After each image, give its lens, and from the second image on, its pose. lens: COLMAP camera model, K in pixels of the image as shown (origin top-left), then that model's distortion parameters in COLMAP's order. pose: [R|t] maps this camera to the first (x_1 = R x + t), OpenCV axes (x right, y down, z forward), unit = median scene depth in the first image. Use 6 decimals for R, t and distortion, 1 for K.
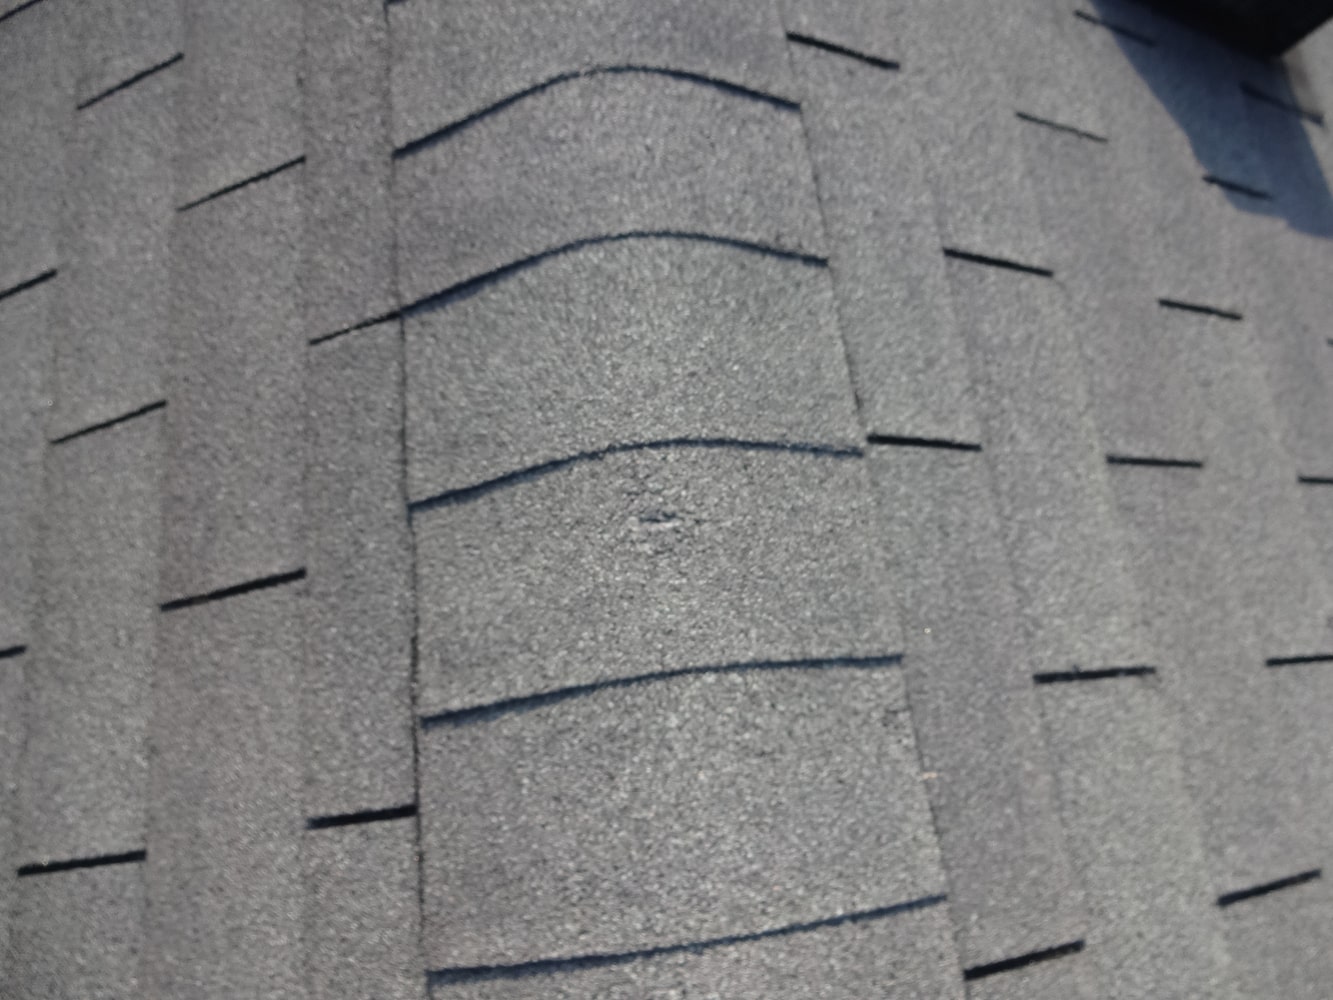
lens RADIAL K [[963.4, 0, 666.5], [0, 963.4, 500.0], [0, 0, 1]] dist [-0.039416, 0.014878]
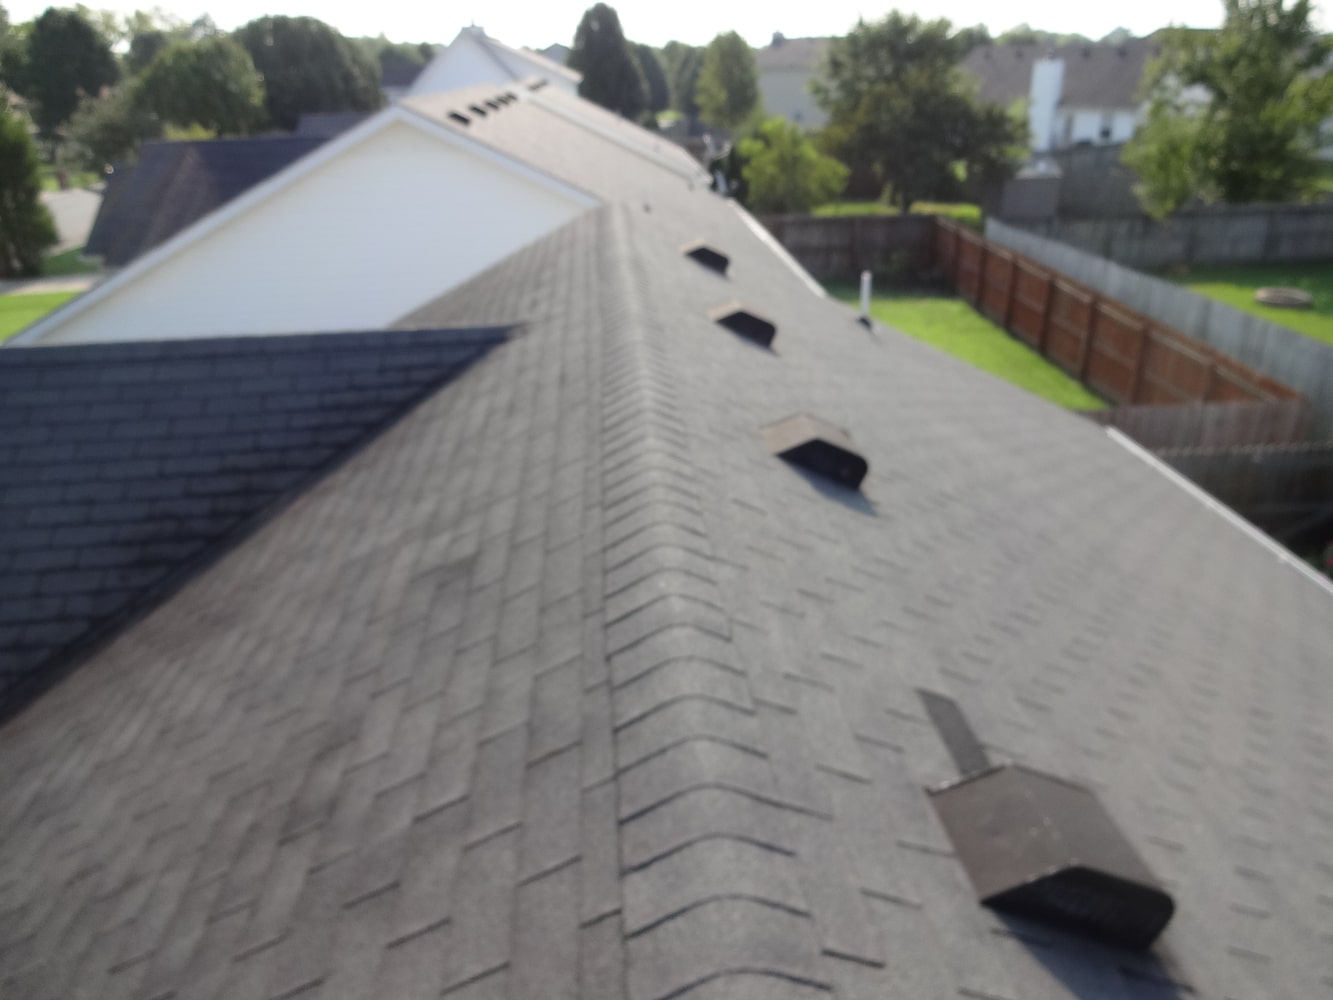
lens RADIAL K [[963.4, 0, 666.5], [0, 963.4, 500.0], [0, 0, 1]] dist [-0.039416, 0.014878]
pose [[0.989926, -0.074479, -0.120412, 0.108612], [-0.045931, 0.635531, -0.770708, 0.388080], [0.133927, 0.768474, 0.625708, -0.844278]]
